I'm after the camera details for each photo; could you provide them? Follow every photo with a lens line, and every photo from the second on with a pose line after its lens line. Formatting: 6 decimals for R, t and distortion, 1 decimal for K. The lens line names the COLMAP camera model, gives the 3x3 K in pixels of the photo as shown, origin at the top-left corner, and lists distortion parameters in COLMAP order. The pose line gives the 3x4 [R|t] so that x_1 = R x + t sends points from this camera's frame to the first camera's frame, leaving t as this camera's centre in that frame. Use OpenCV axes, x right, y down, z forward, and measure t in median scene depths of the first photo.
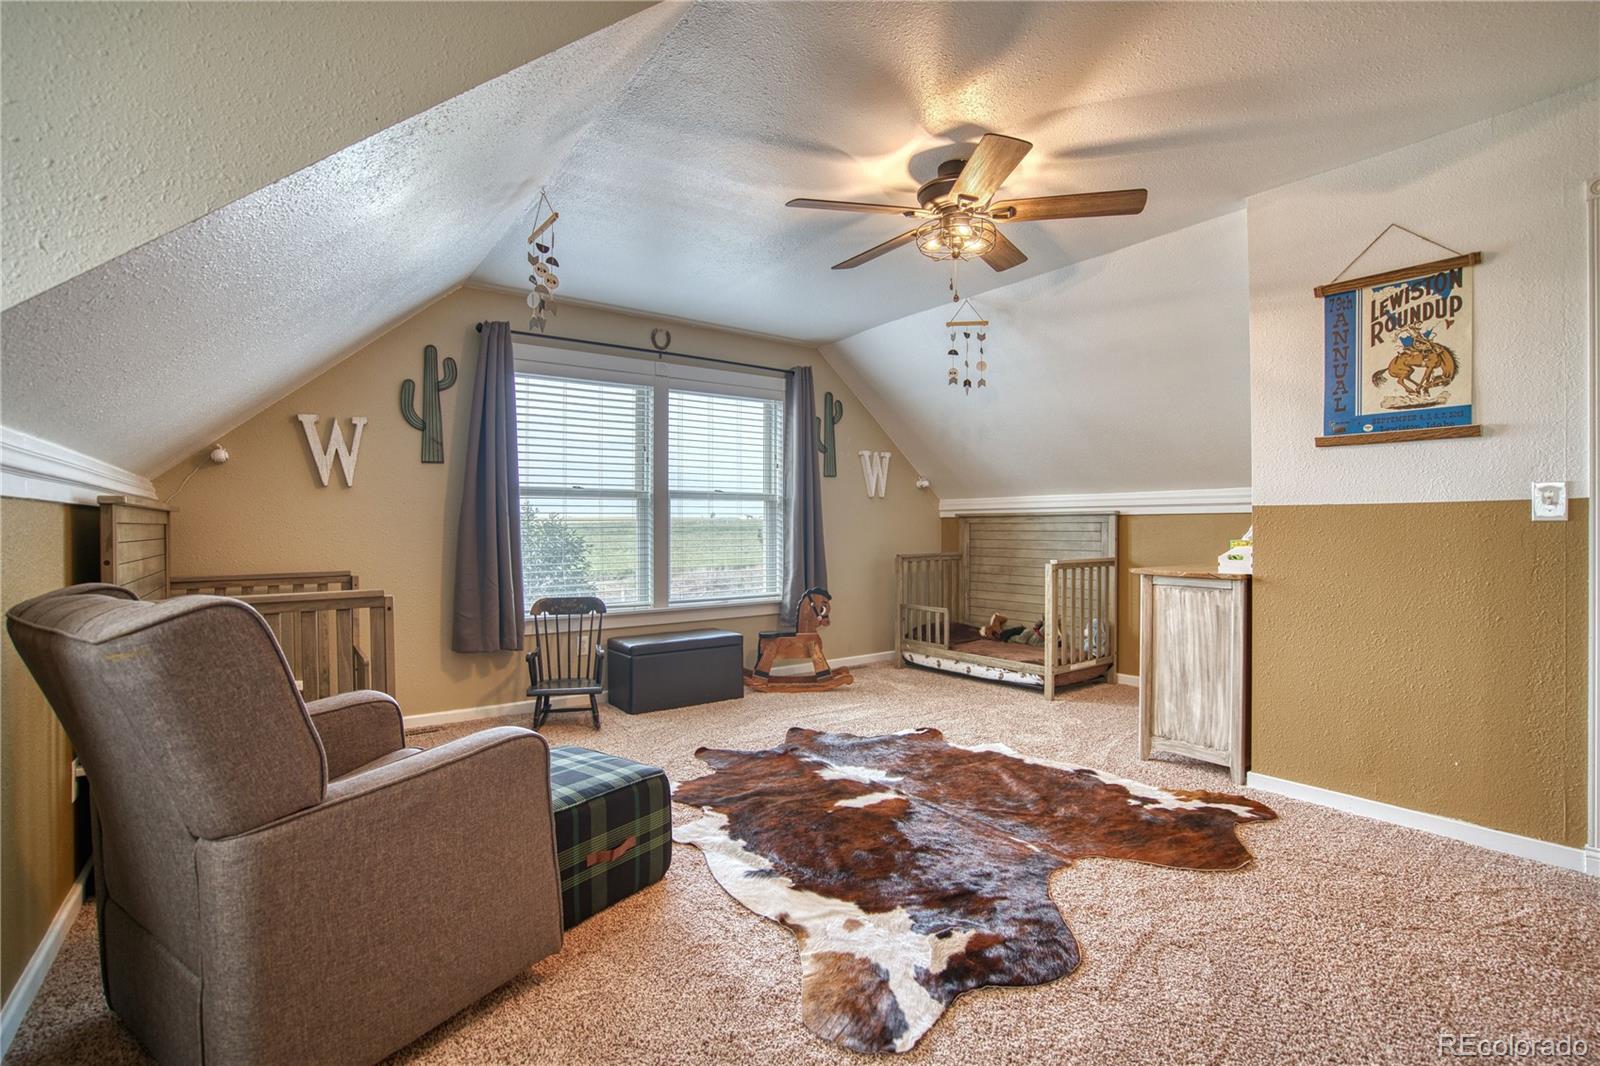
lens RADIAL K [[737.2, 0, 800.0], [0, 737.2, 533.0], [0, 0, 1]] dist [-0.061194, 0.025826]
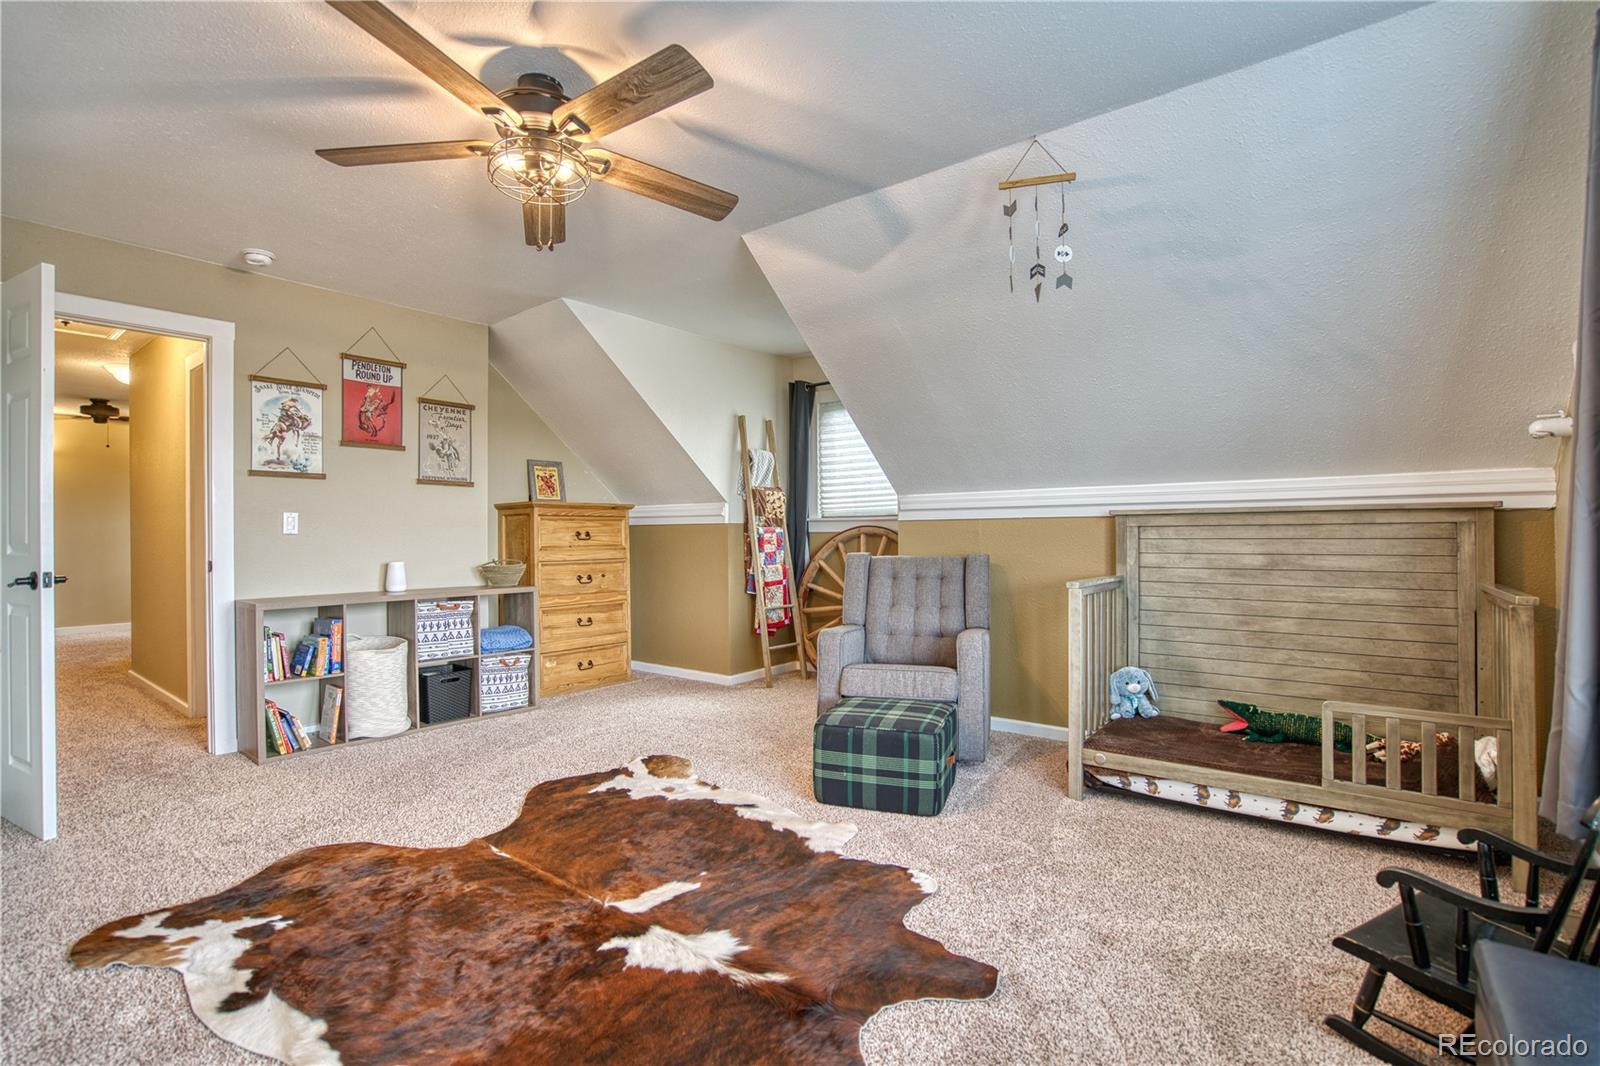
lens RADIAL K [[737.2, 0, 800.0], [0, 737.2, 533.0], [0, 0, 1]] dist [-0.061194, 0.025826]
pose [[-0.962402, 0.009173, -0.271473, 0.156751], [0.006349, 0.999916, 0.011280, -0.018263], [0.271554, 0.009132, -0.962380, 1.813024]]
